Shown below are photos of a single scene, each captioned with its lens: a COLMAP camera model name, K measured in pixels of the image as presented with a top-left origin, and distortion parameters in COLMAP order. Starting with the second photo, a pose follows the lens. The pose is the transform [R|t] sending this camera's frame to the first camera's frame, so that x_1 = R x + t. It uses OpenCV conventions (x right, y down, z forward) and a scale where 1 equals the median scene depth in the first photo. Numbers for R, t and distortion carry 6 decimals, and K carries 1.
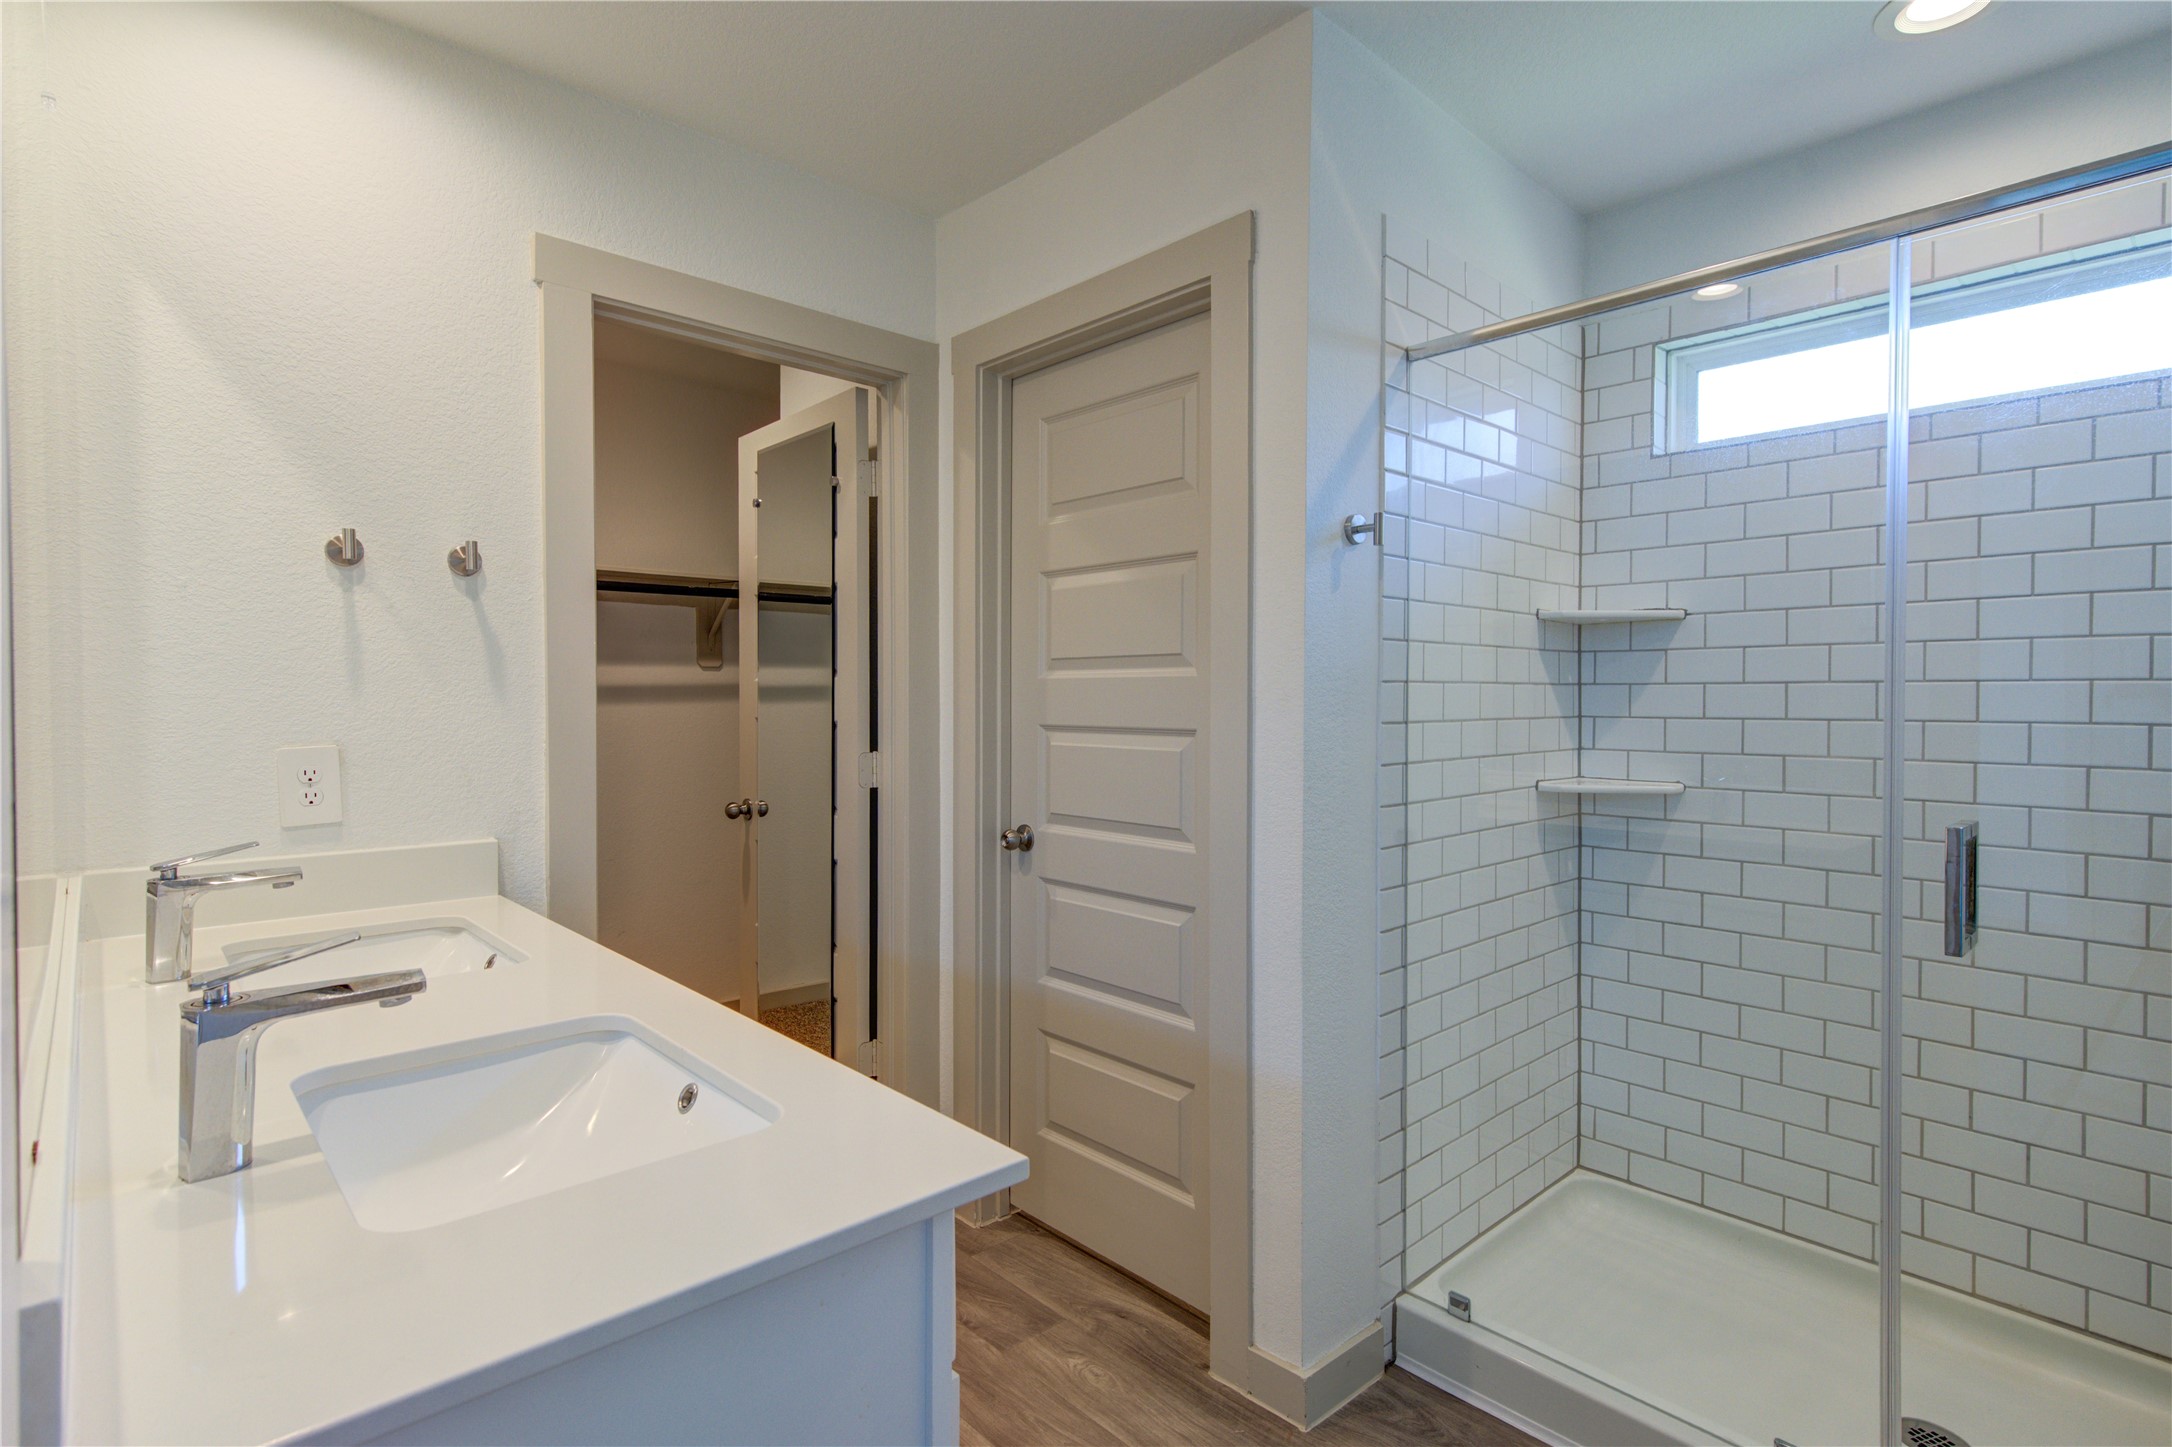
lens RADIAL K [[1054.4, 0, 1086.0], [0, 1054.4, 723.5], [0, 0, 1]] dist [0.003228, 0.000126]
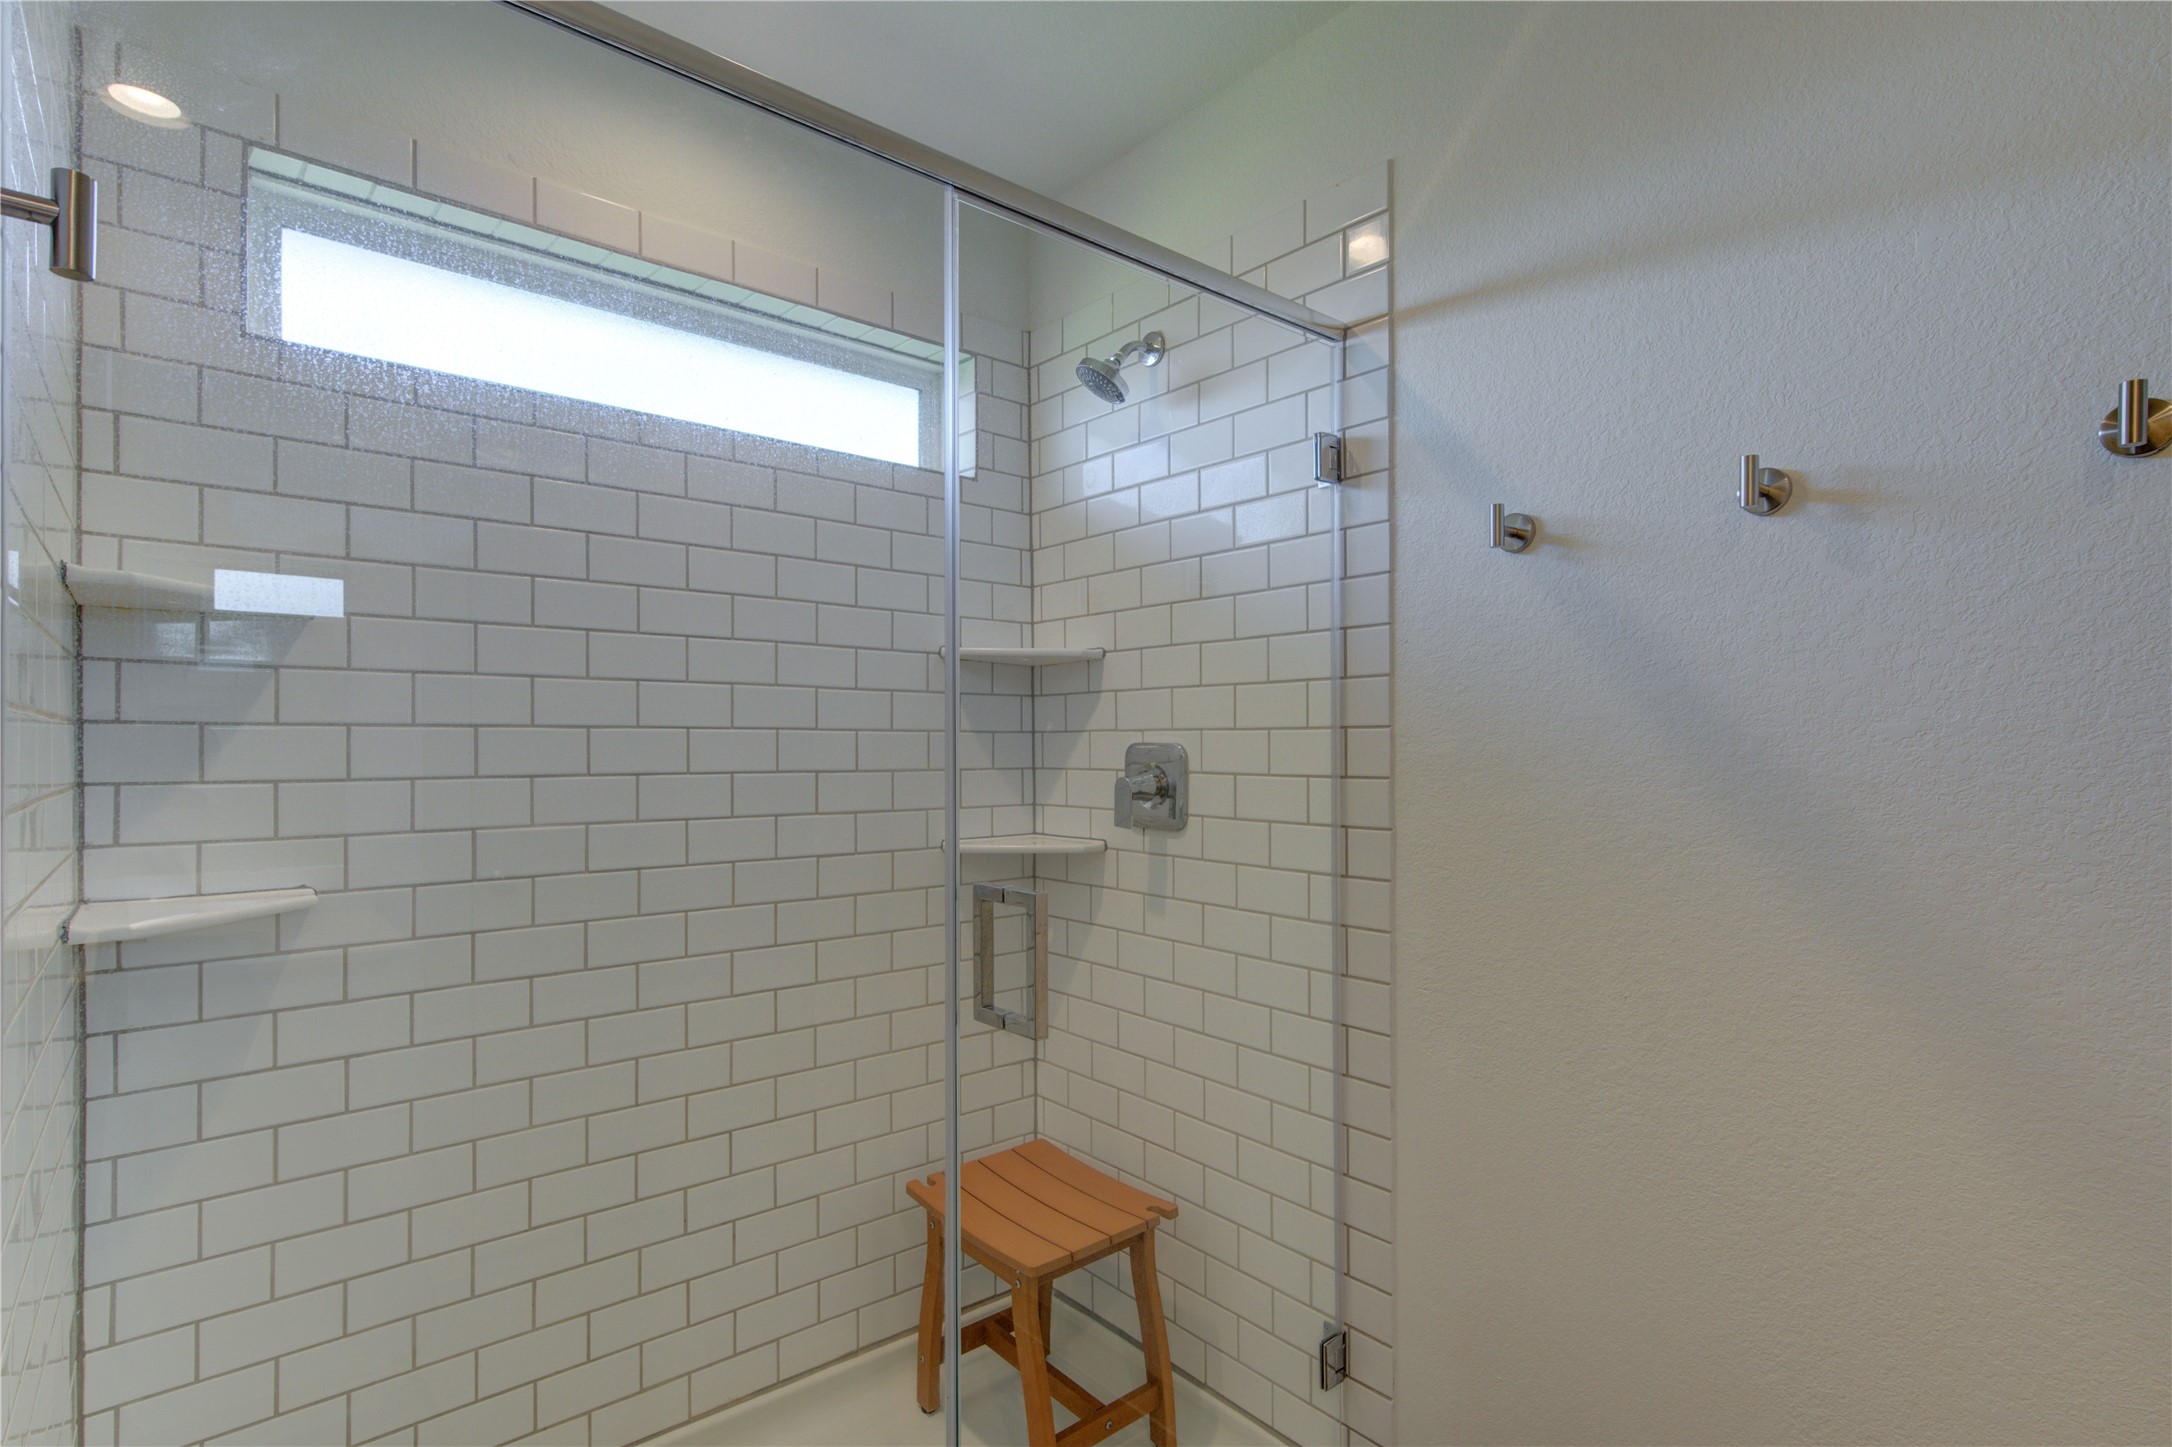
lens RADIAL K [[1054.4, 0, 1086.0], [0, 1054.4, 723.5], [0, 0, 1]] dist [0.003228, 0.000126]
pose [[0.035891, 0.014283, 0.999254, -0.020928], [0.024367, 0.999588, -0.015163, -0.018336], [-0.999059, 0.024893, 0.035528, 0.526697]]
